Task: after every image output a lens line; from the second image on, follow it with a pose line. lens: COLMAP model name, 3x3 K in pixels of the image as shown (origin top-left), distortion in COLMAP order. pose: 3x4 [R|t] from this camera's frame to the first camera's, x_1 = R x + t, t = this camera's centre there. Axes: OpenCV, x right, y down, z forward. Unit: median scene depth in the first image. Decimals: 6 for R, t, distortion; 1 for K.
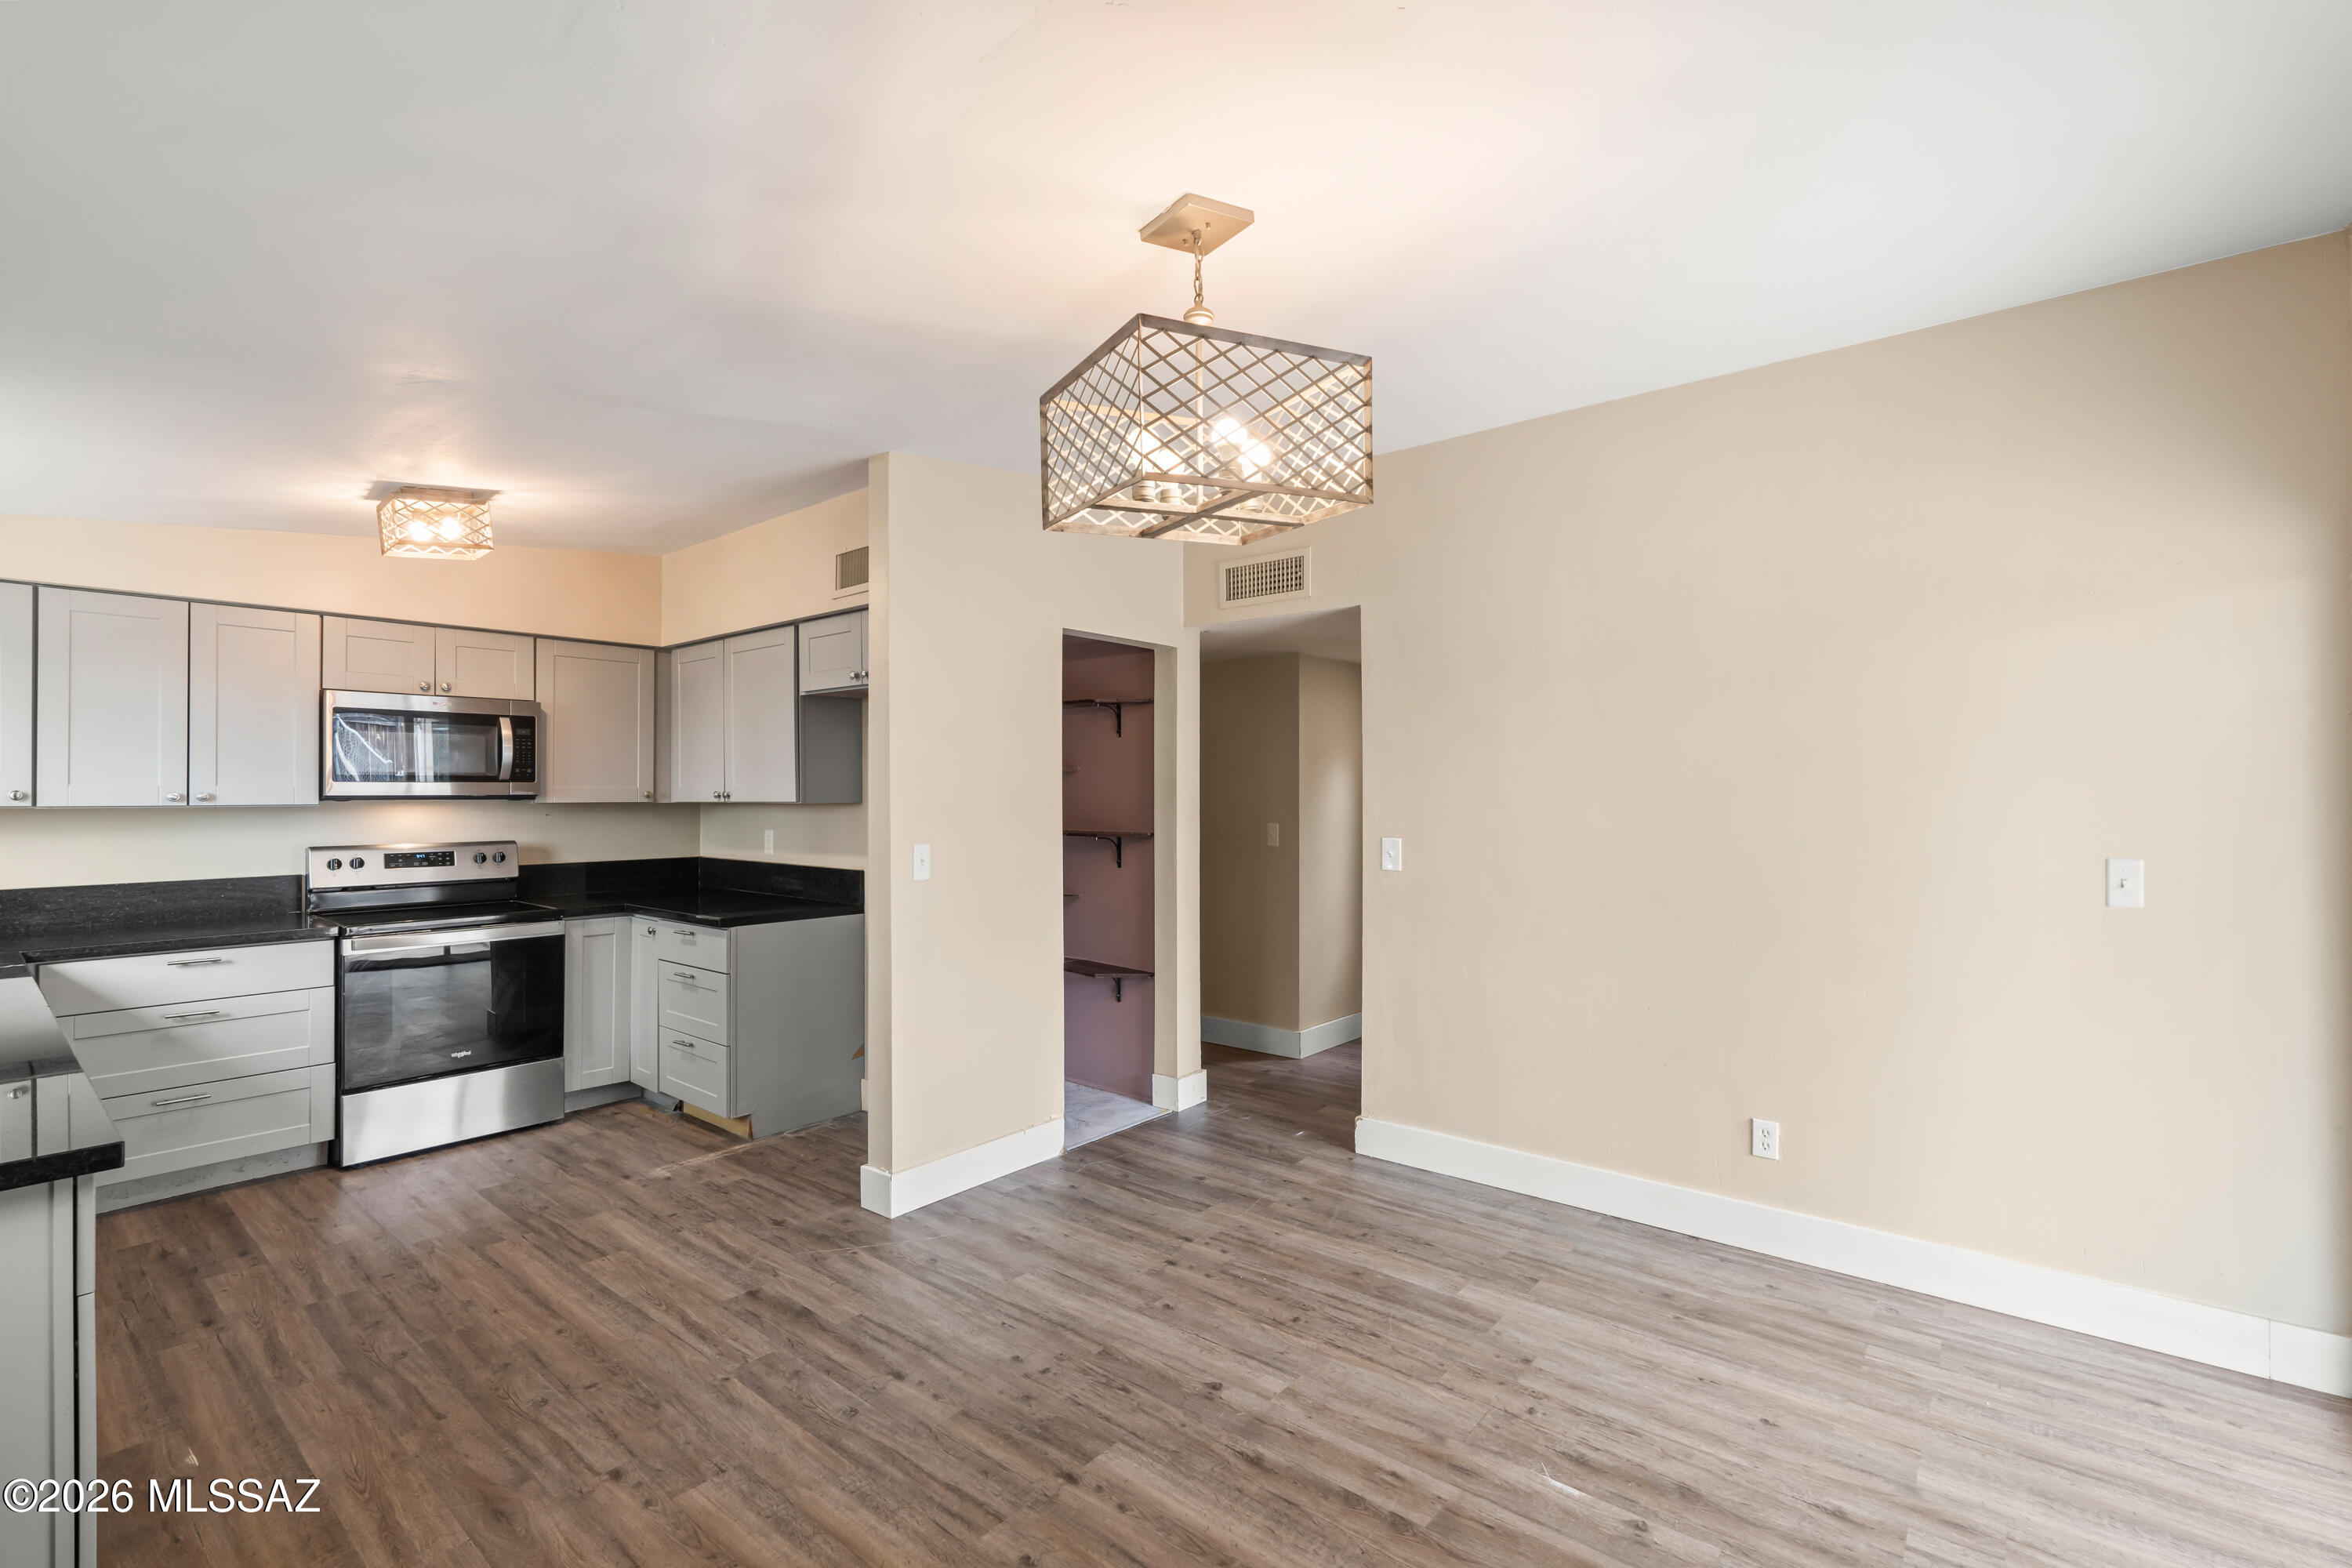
lens RADIAL K [[1039.1, 0, 1172.7], [0, 1039.1, 784.8], [0, 0, 1]] dist [0.003594, 0.001557]
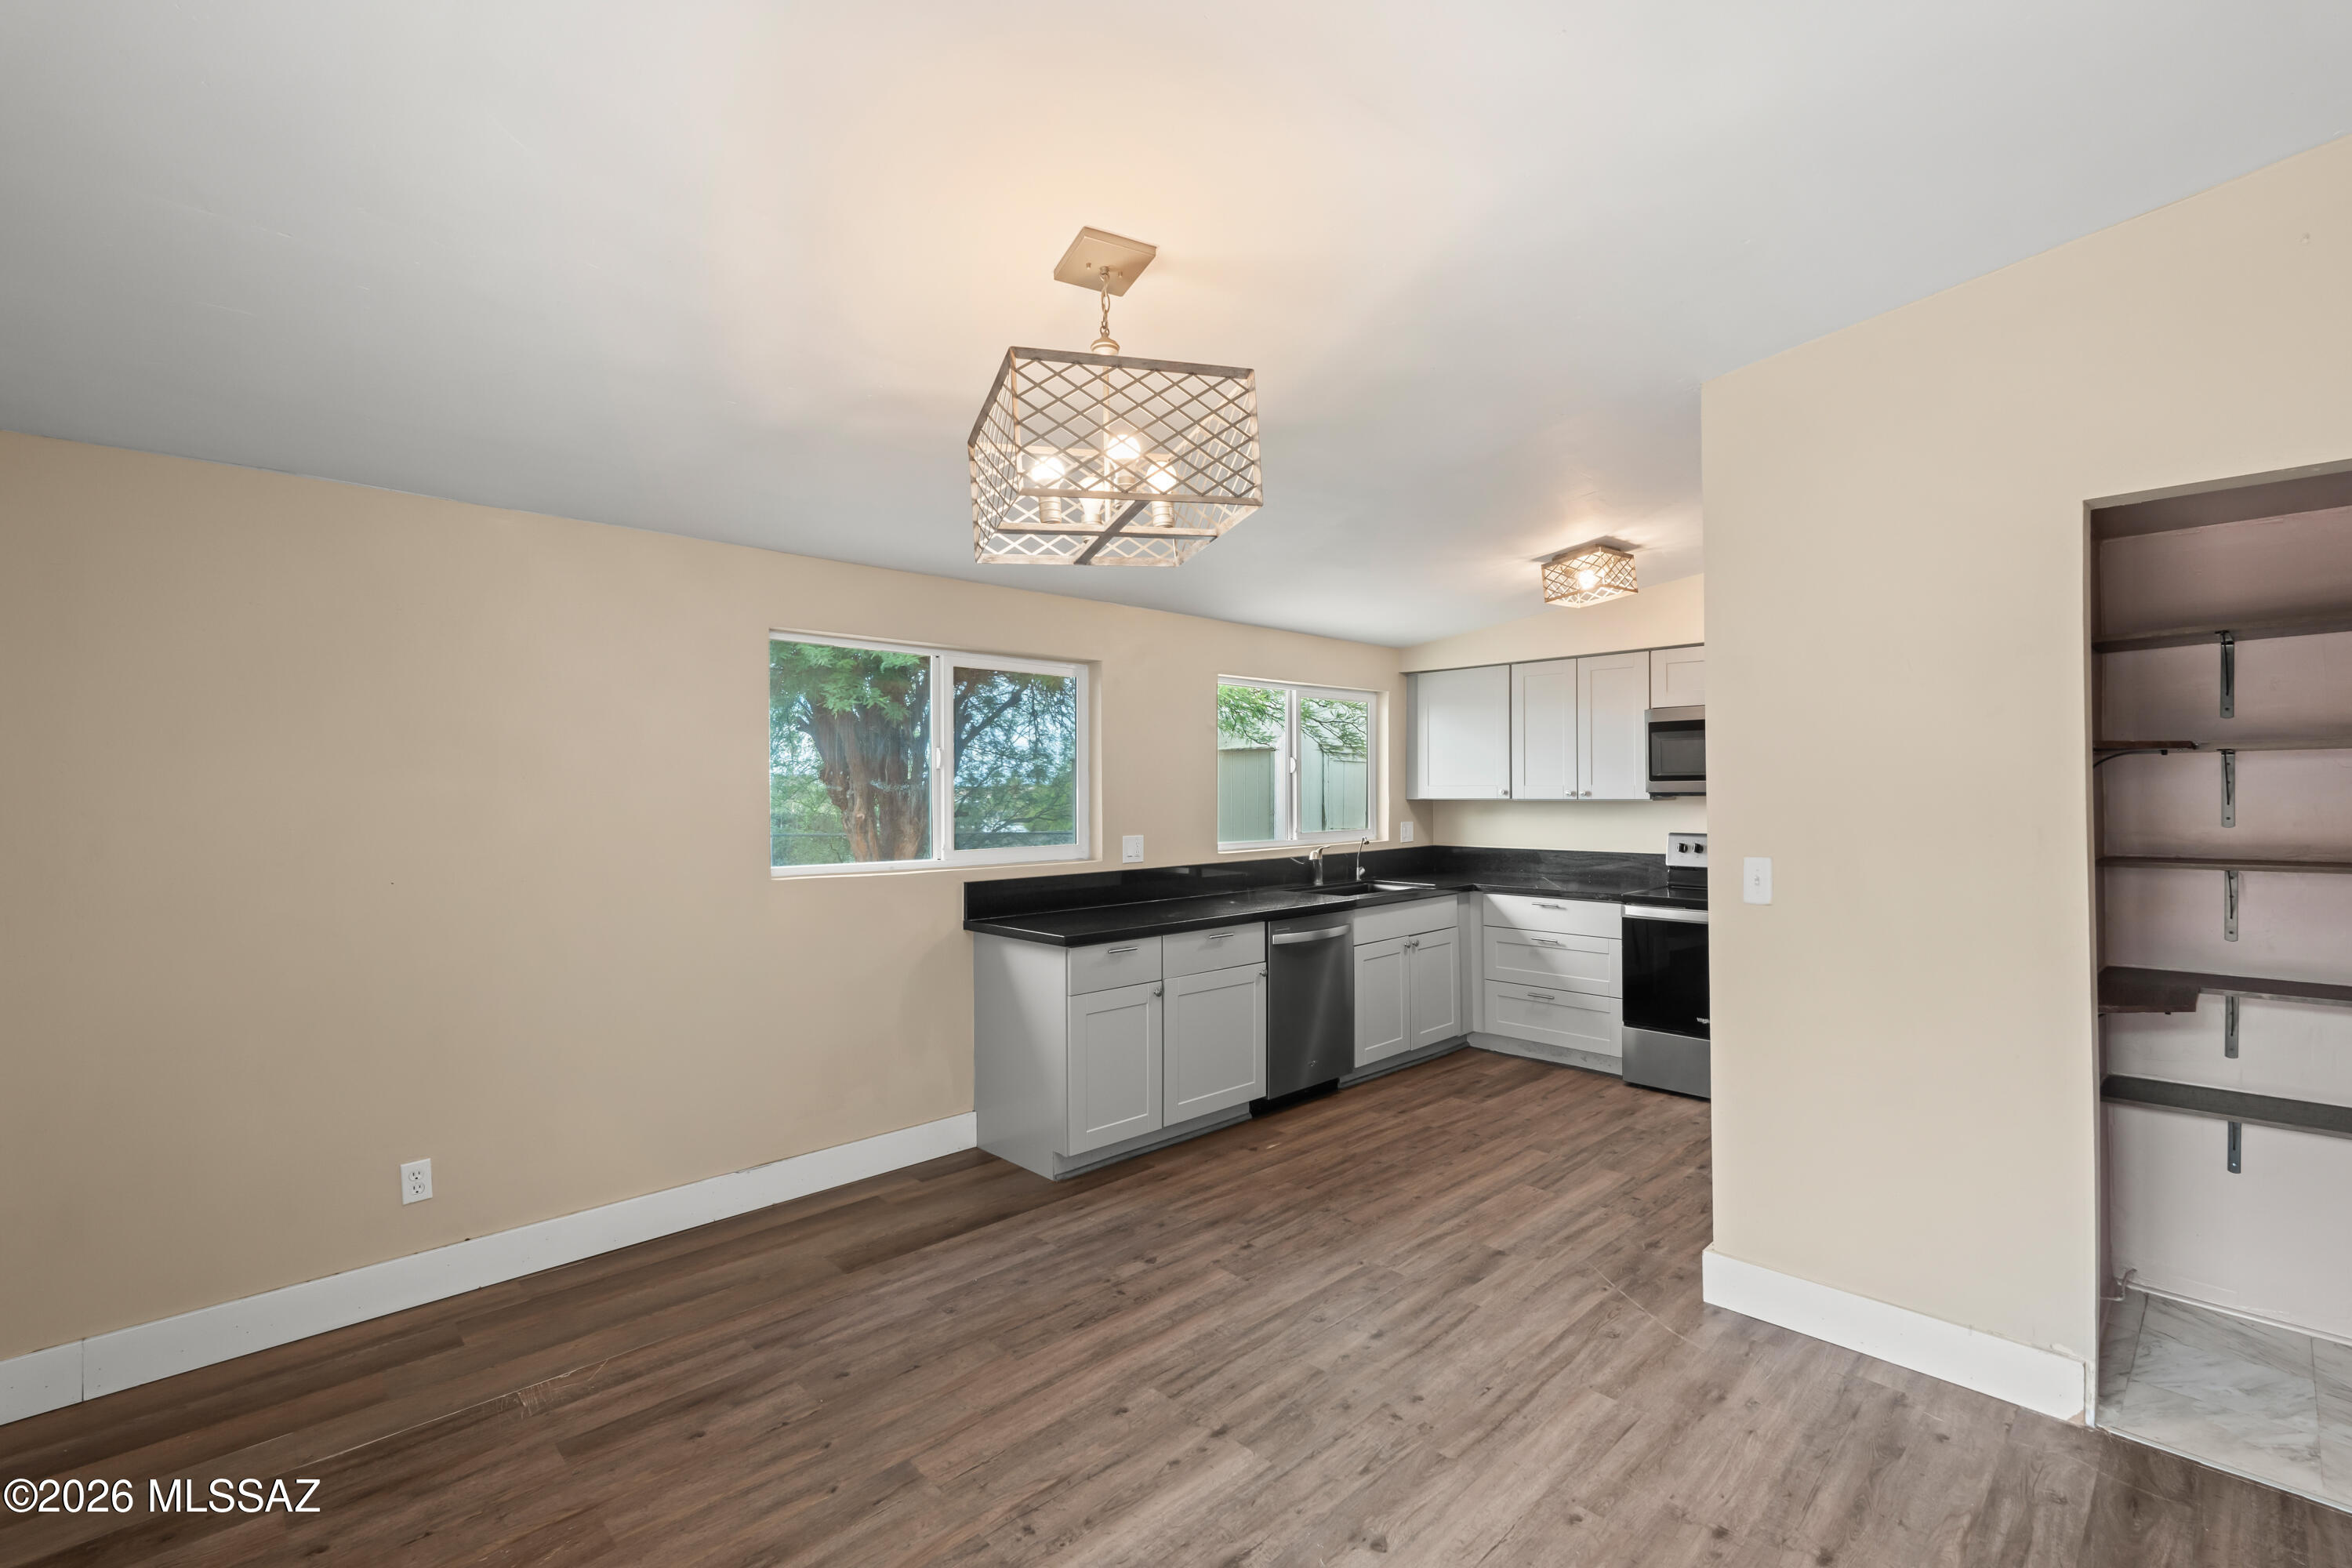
lens RADIAL K [[1039.1, 0, 1173.7], [0, 1039.1, 792.2], [0, 0, 1]] dist [0.003594, 0.001557]
pose [[-0.122750, 0.000470, -0.992438, 0.701837], [0.013351, 0.999910, -0.001177, 0.006138], [0.992348, -0.013394, -0.122745, 0.792385]]
